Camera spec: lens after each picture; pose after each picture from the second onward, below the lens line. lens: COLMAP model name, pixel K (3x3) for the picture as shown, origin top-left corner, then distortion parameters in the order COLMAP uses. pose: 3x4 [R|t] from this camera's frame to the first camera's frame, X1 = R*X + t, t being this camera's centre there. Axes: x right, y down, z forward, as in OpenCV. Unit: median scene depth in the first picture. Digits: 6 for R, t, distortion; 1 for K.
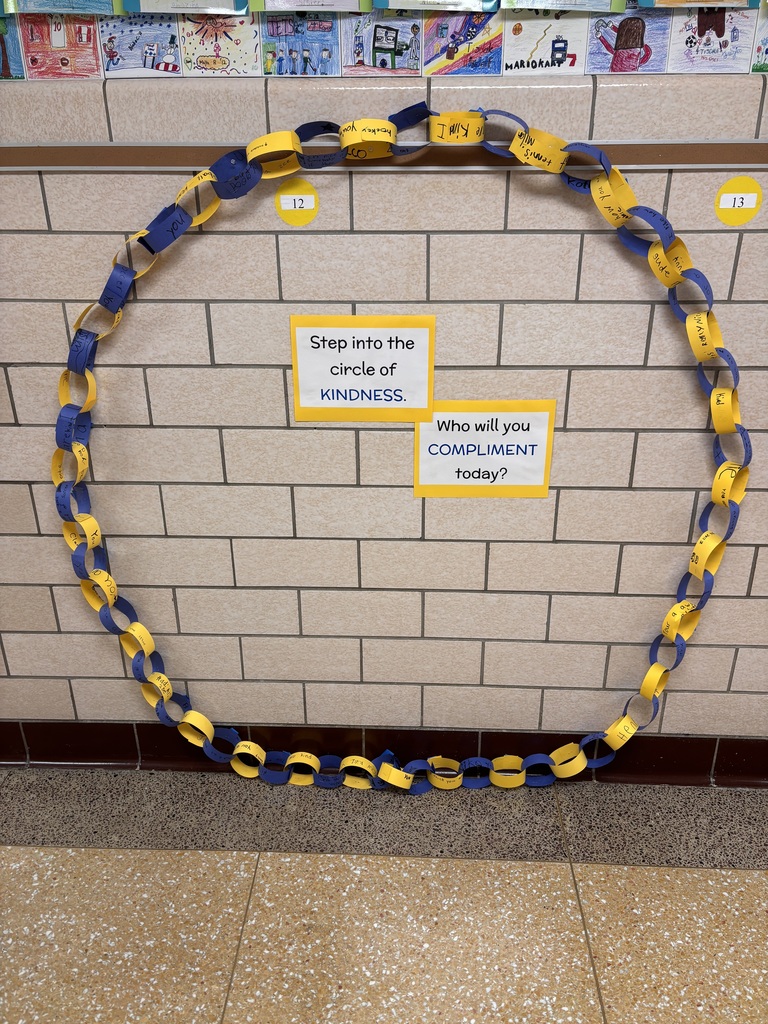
lens RADIAL K [[776.2, 0, 393.9], [0, 776.2, 513.3], [0, 0, 1]] dist [0.053154, -0.055741]
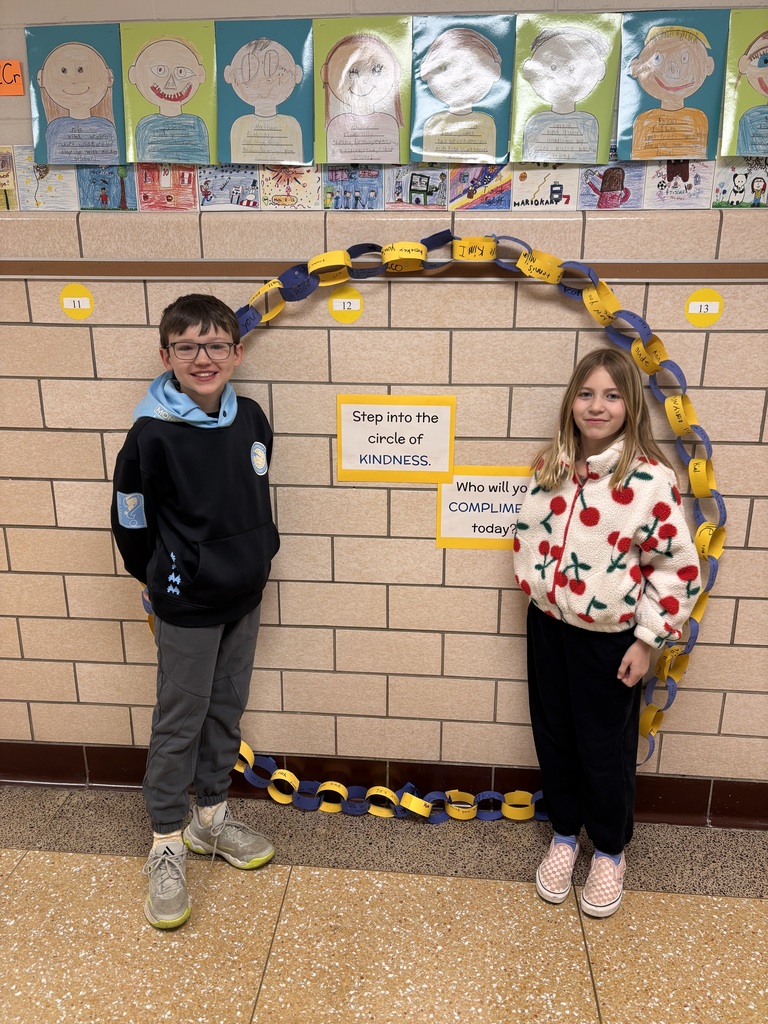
lens RADIAL K [[776.2, 0, 392.7], [0, 776.2, 514.8], [0, 0, 1]] dist [0.053154, -0.055741]
pose [[0.999014, 0.020059, -0.039613, 0.005969], [-0.024758, 0.992230, -0.121930, 0.078001], [0.036859, 0.122791, 0.991748, -0.175598]]
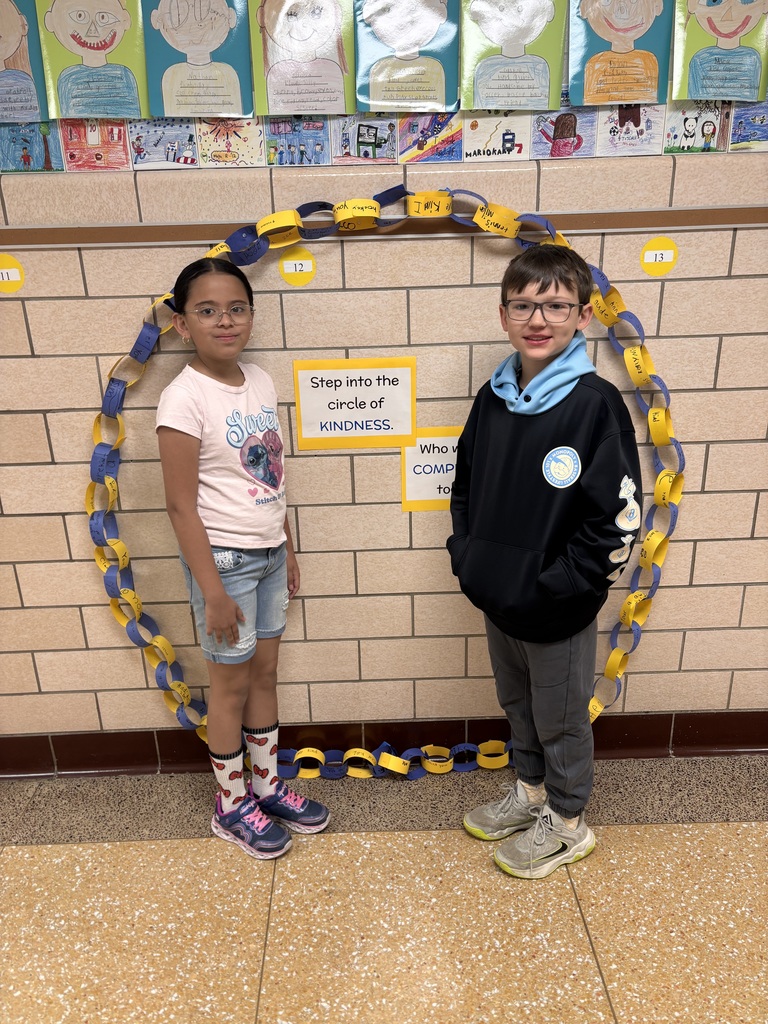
lens RADIAL K [[776.2, 0, 381.9], [0, 776.2, 512.9], [0, 0, 1]] dist [0.053154, -0.055741]
pose [[0.997992, -0.042955, 0.046539, -0.062170], [0.045418, 0.997549, -0.053221, 0.043776], [-0.044139, 0.055228, 0.997498, -0.163353]]
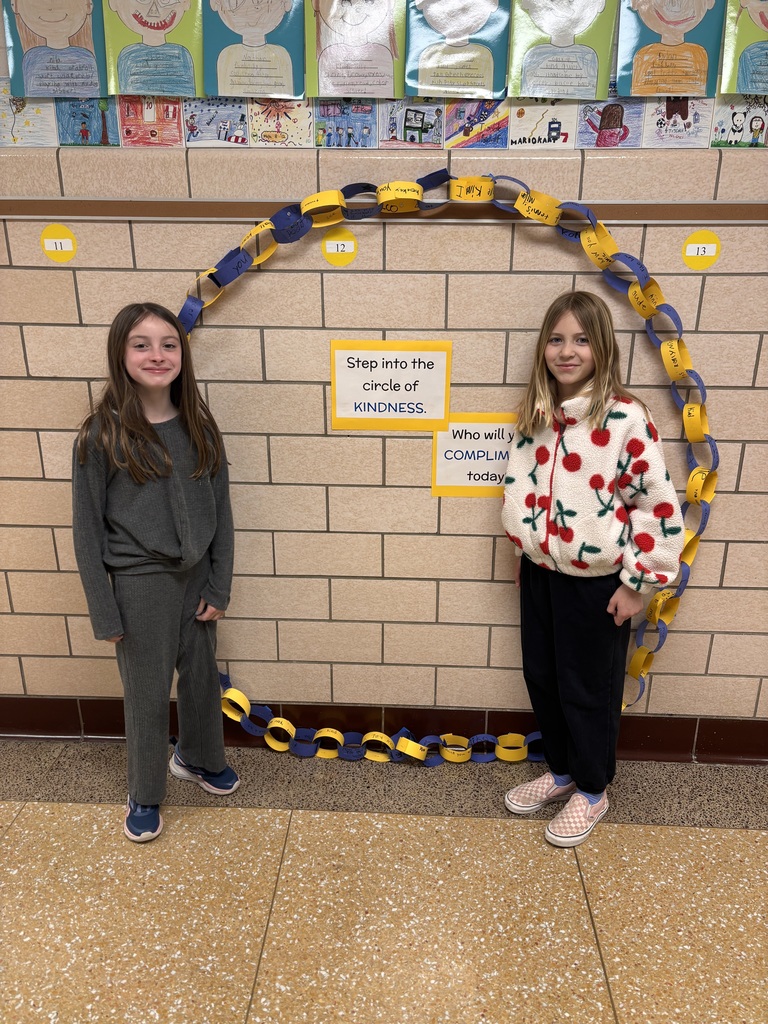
lens RADIAL K [[776.2, 0, 394.3], [0, 776.2, 515.1], [0, 0, 1]] dist [0.053154, -0.055741]
pose [[0.999942, 0.010729, -0.000239, -0.031425], [-0.010720, 0.997614, -0.068198, 0.093065], [-0.000493, 0.068197, 0.997672, -0.171470]]
